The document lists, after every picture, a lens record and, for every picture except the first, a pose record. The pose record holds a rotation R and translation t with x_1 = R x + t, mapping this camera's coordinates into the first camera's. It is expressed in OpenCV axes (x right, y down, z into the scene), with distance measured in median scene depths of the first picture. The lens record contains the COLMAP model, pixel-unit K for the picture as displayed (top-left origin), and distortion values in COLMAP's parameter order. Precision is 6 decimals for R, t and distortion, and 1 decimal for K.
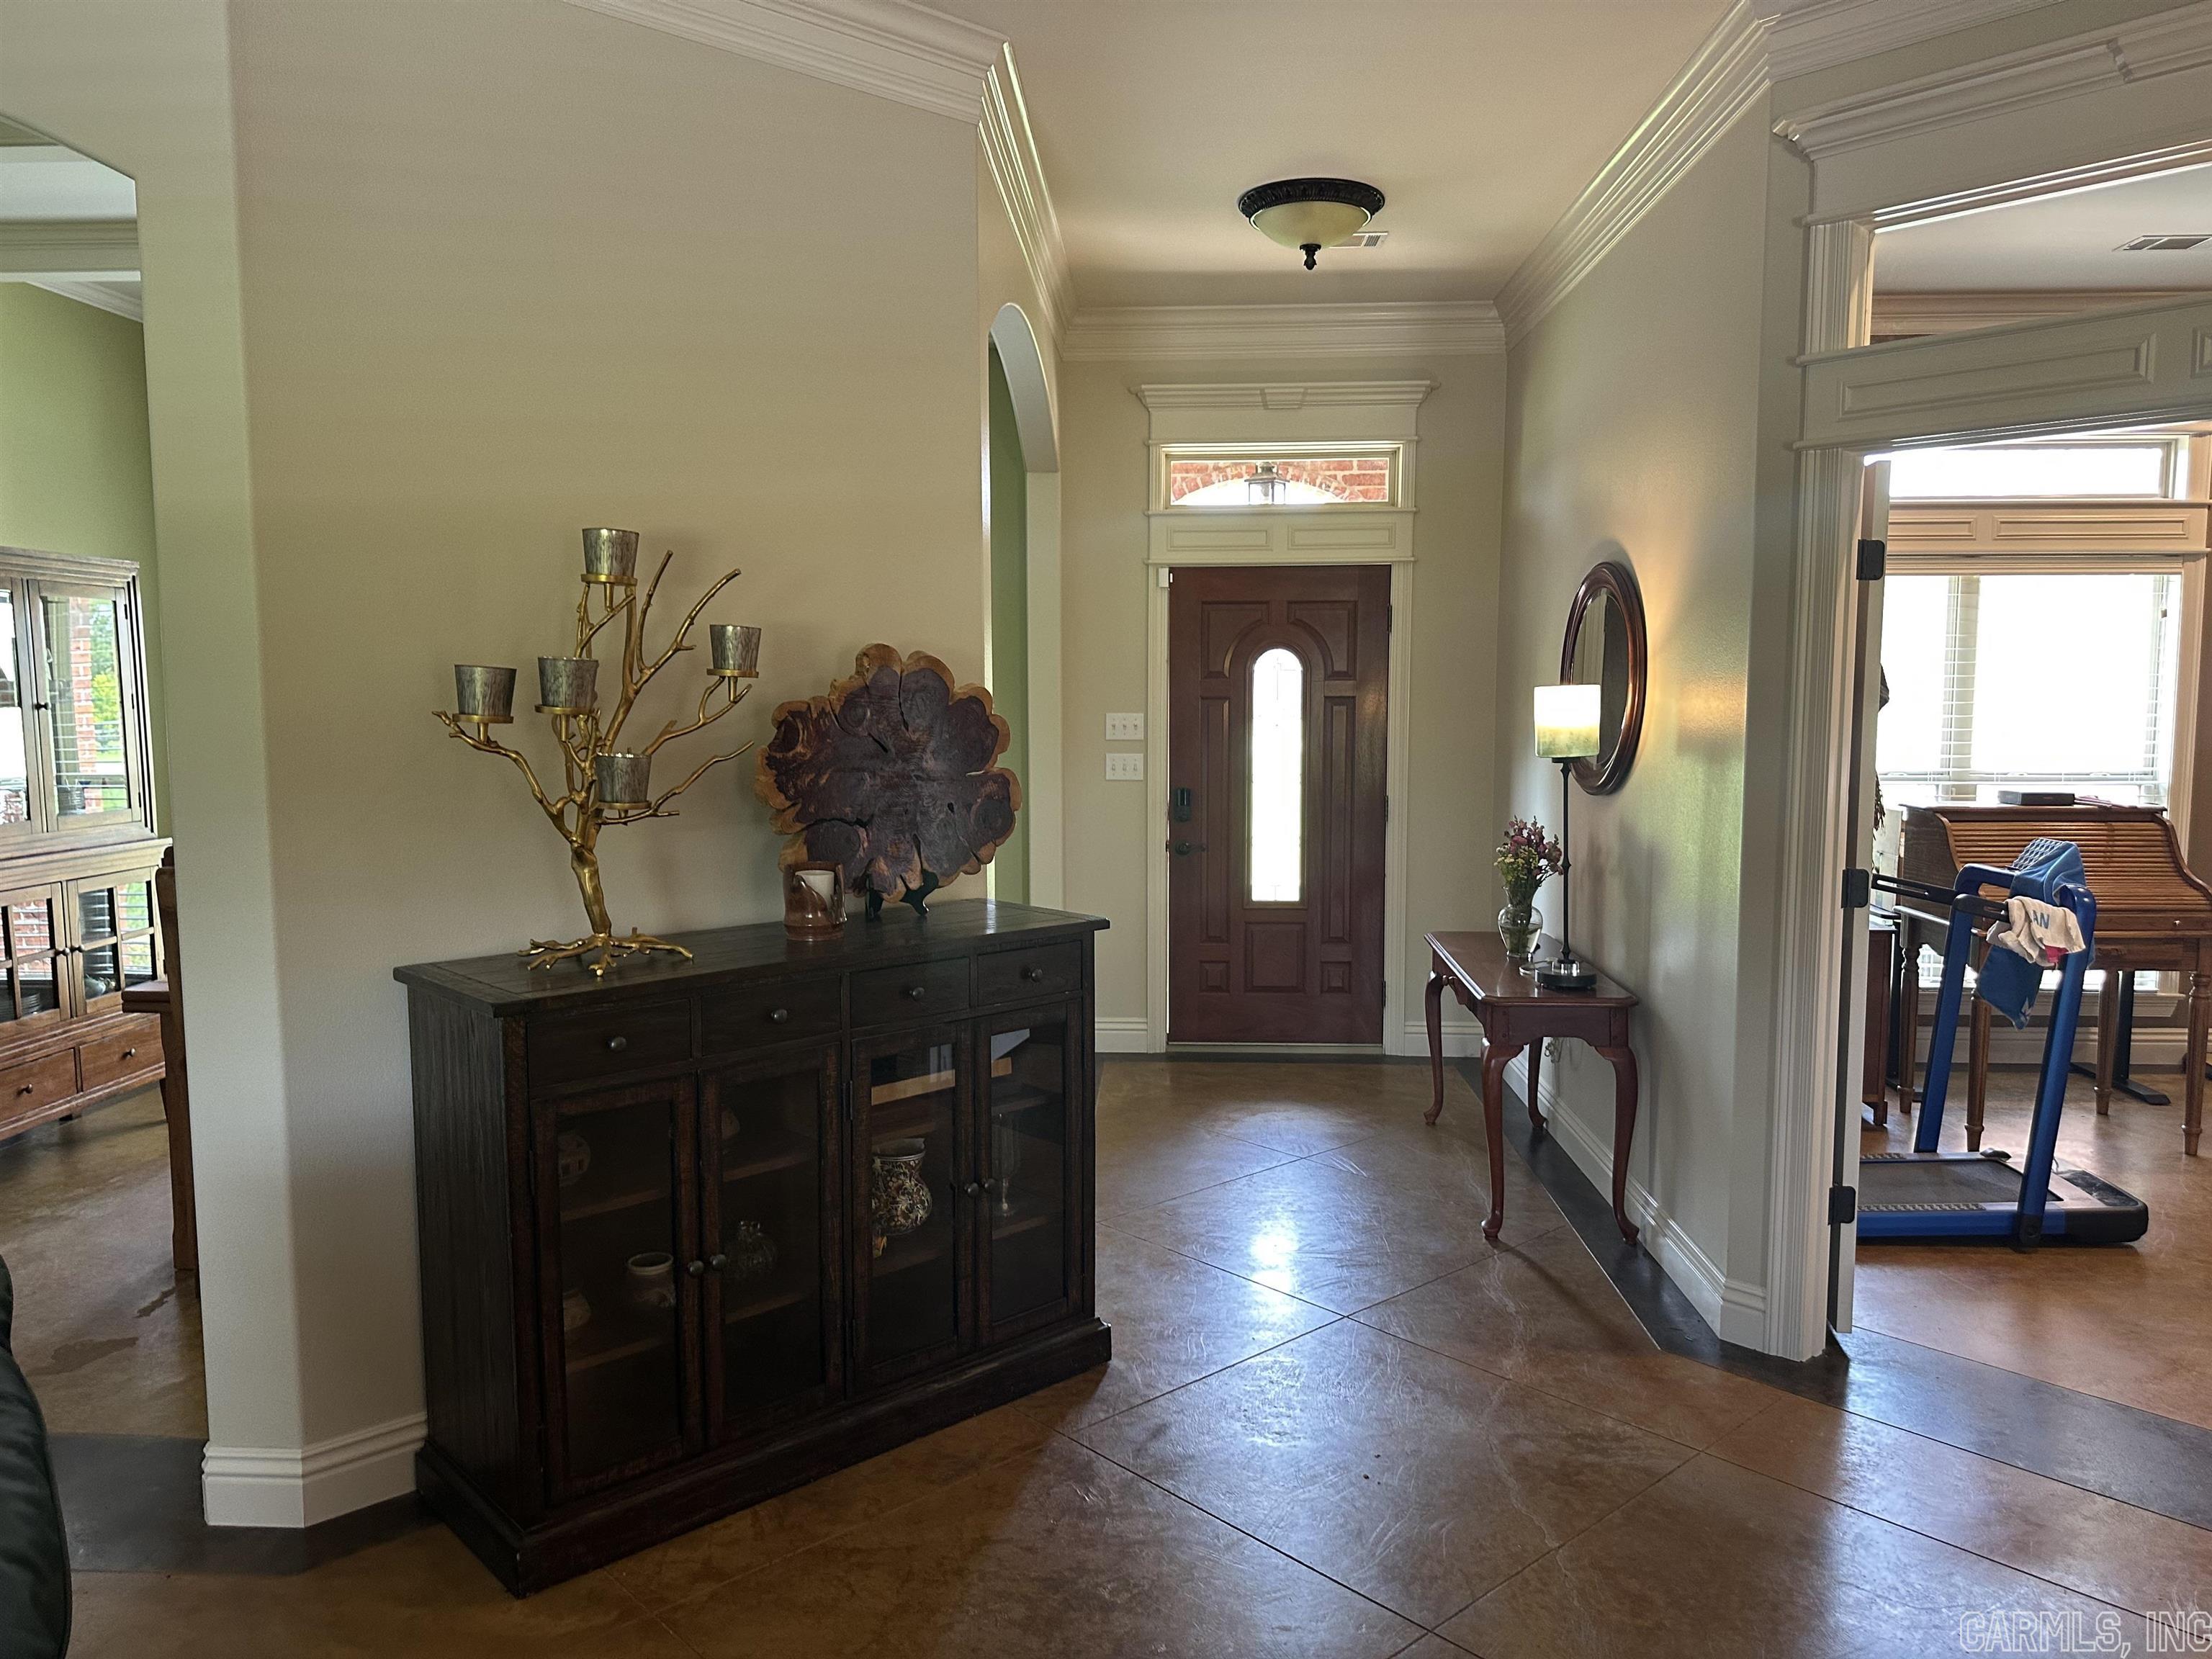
lens RADIAL K [[1543.8, 0, 1102.7], [0, 1543.8, 839.3], [0, 0, 1]] dist [0.118383, -0.148123]
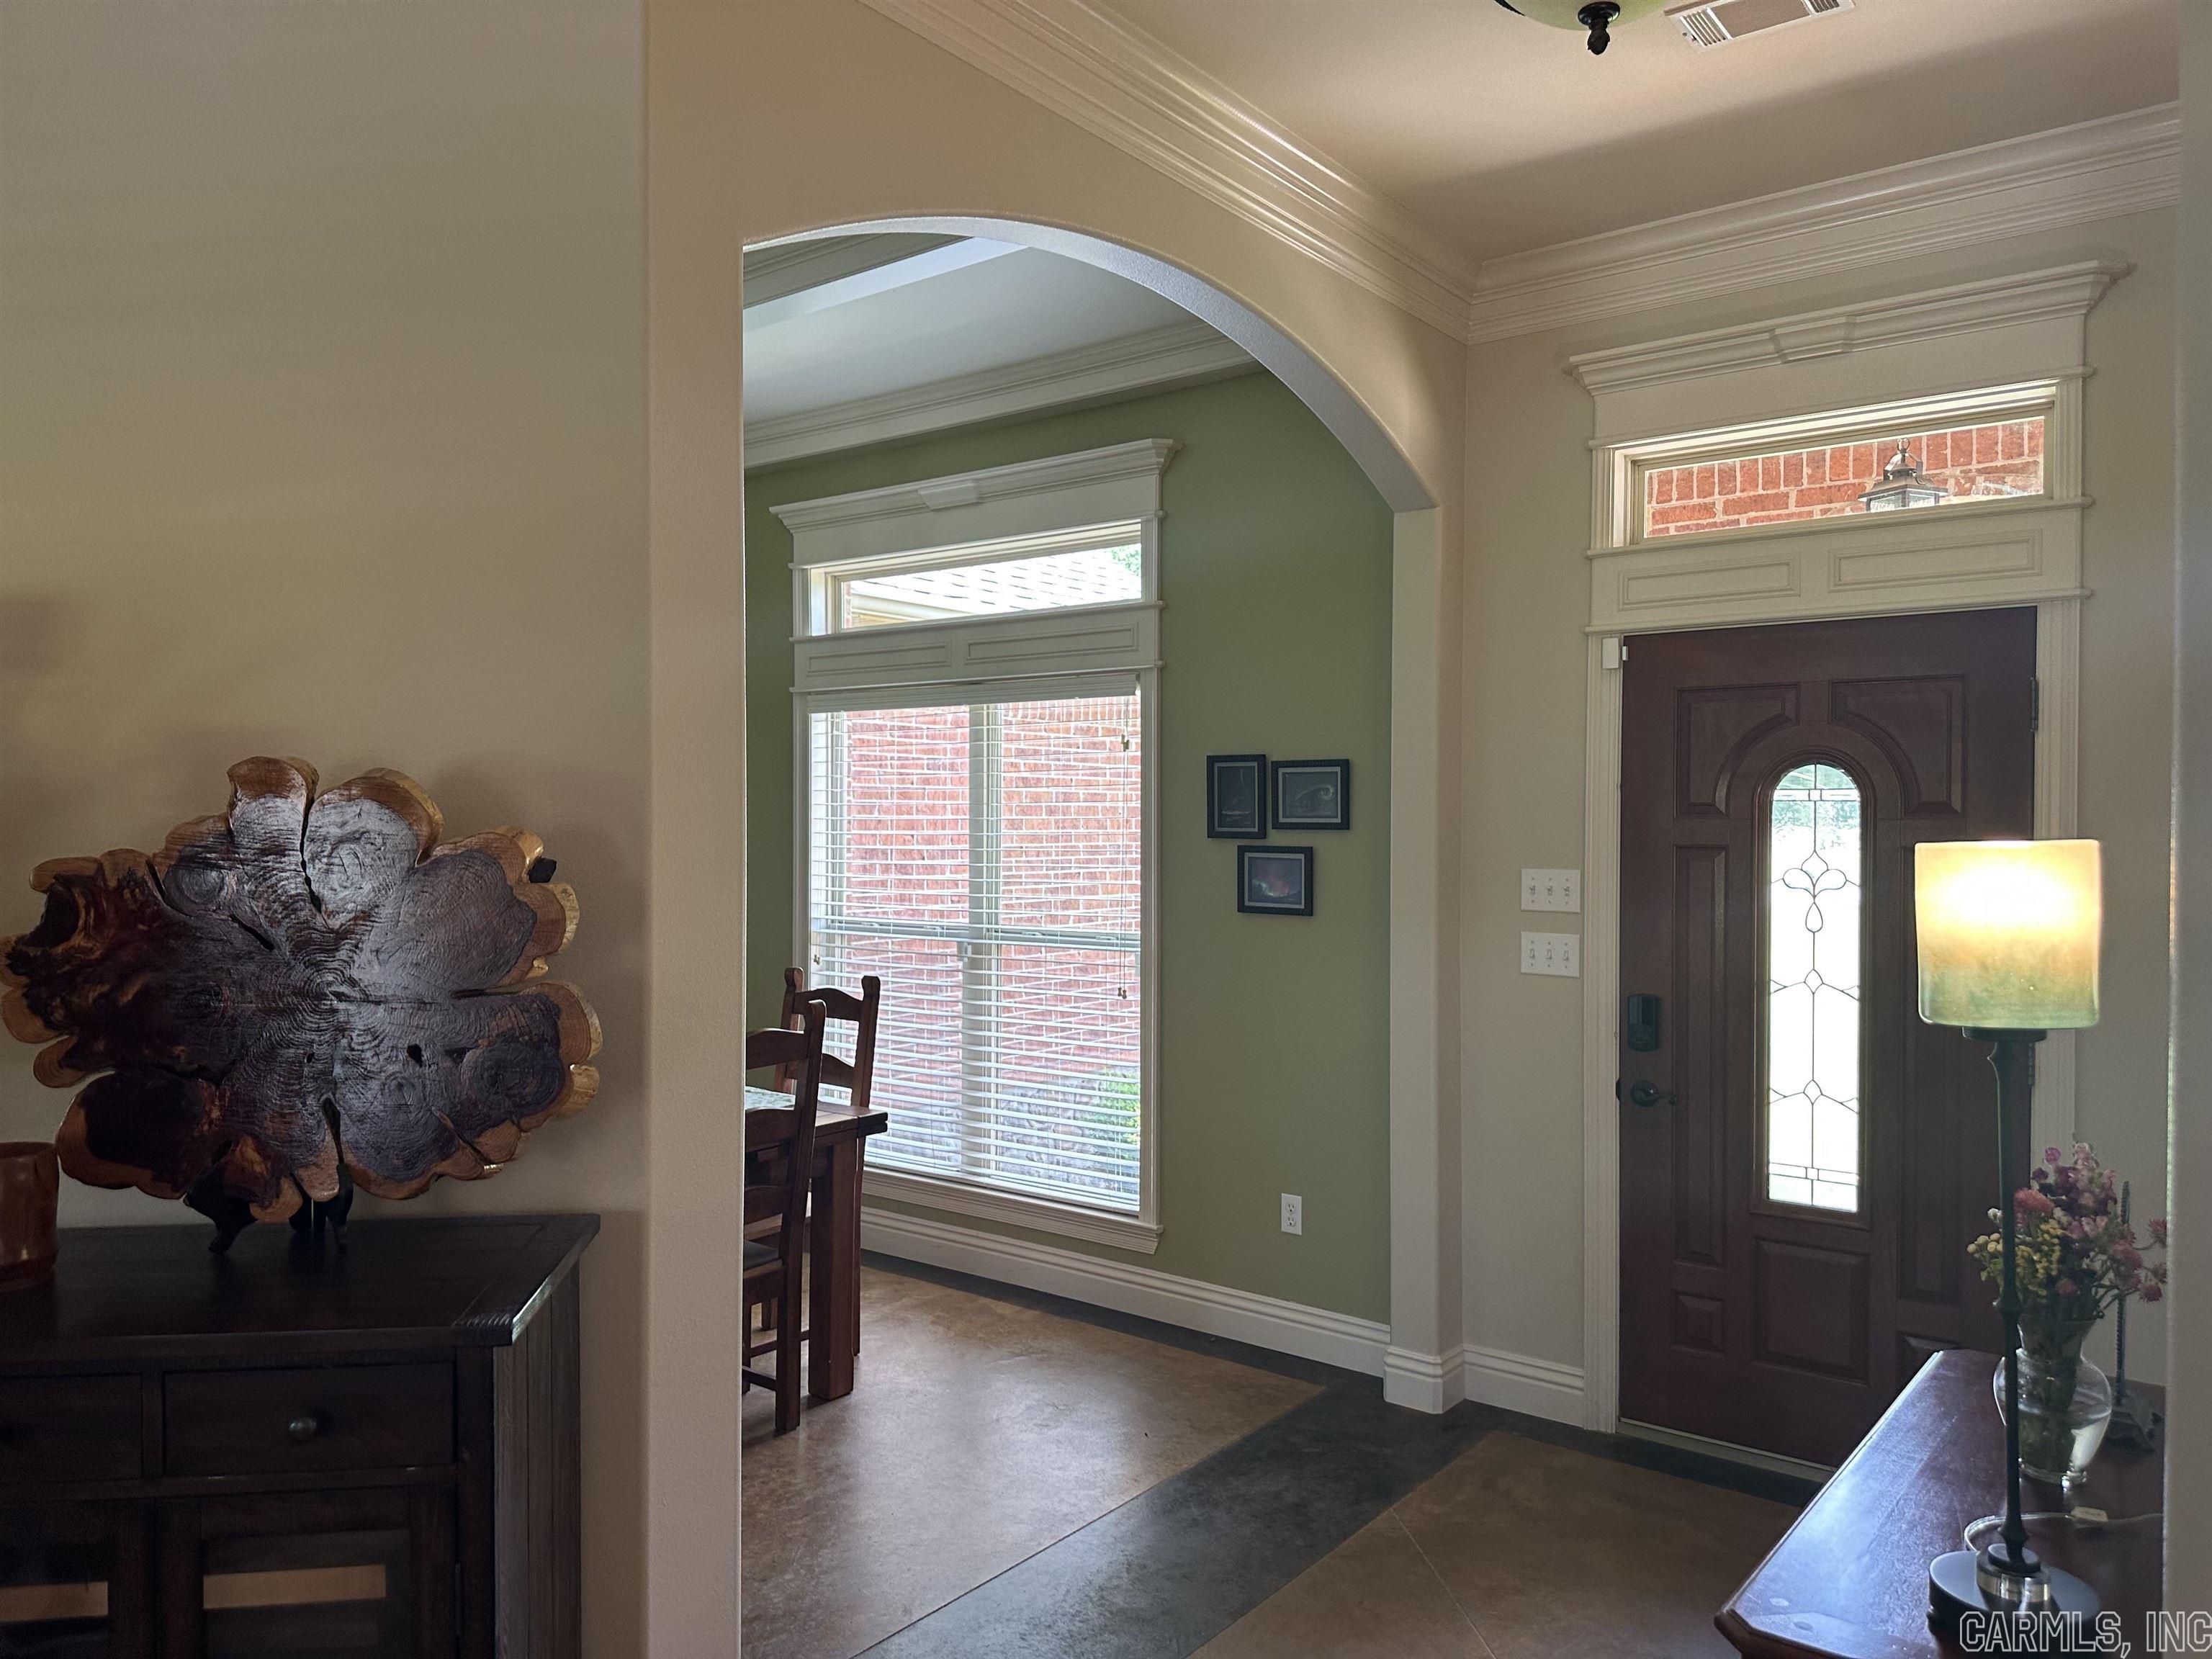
lens RADIAL K [[1567.3, 0, 1106.0], [0, 1567.3, 829.5], [0, 0, 1]] dist [0.092952, -0.118270]
pose [[0.824816, 0.005016, -0.565378, 0.375774], [-0.057457, 0.995528, -0.074990, -0.063825], [0.562474, 0.094338, 0.821416, 0.602044]]
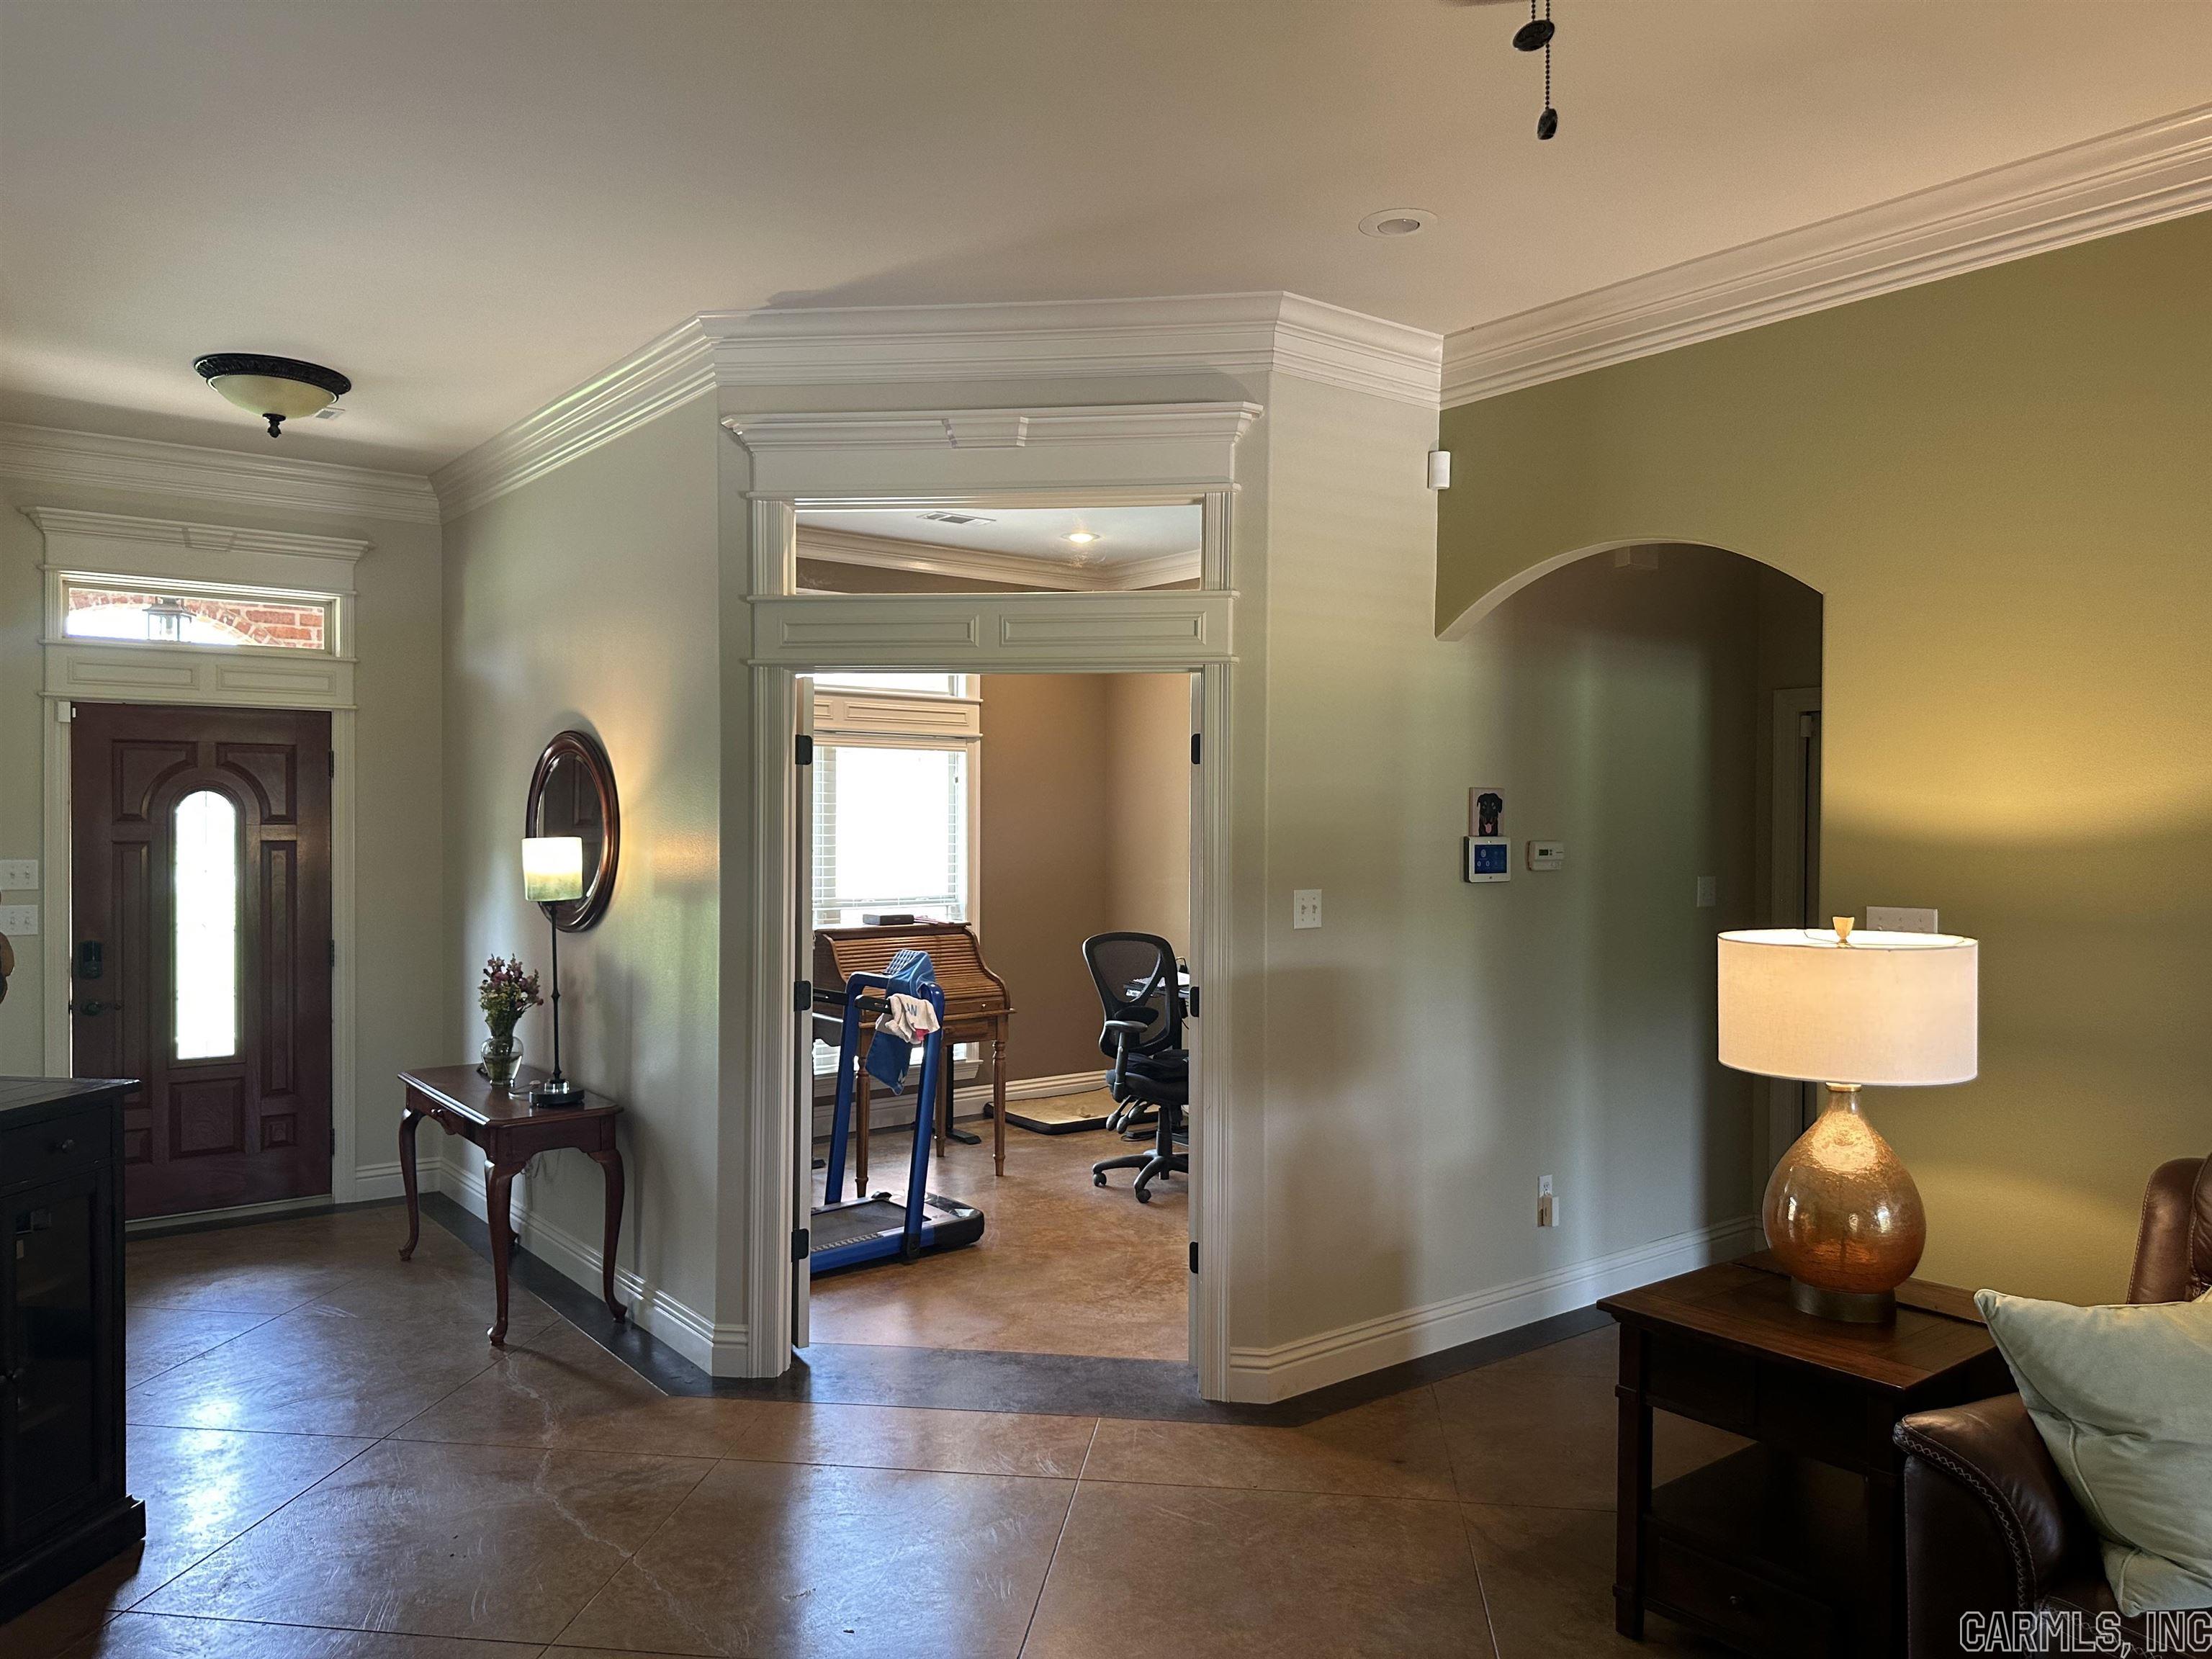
lens RADIAL K [[1464.5, 0, 1106.0], [0, 1464.5, 829.5], [0, 0, 1]] dist [-0.000973, -0.042754]
pose [[0.763838, -0.000124, 0.645408, -0.067993], [0.060840, 0.995561, -0.071812, -0.002252], [-0.642534, 0.094119, 0.760455, -0.061356]]
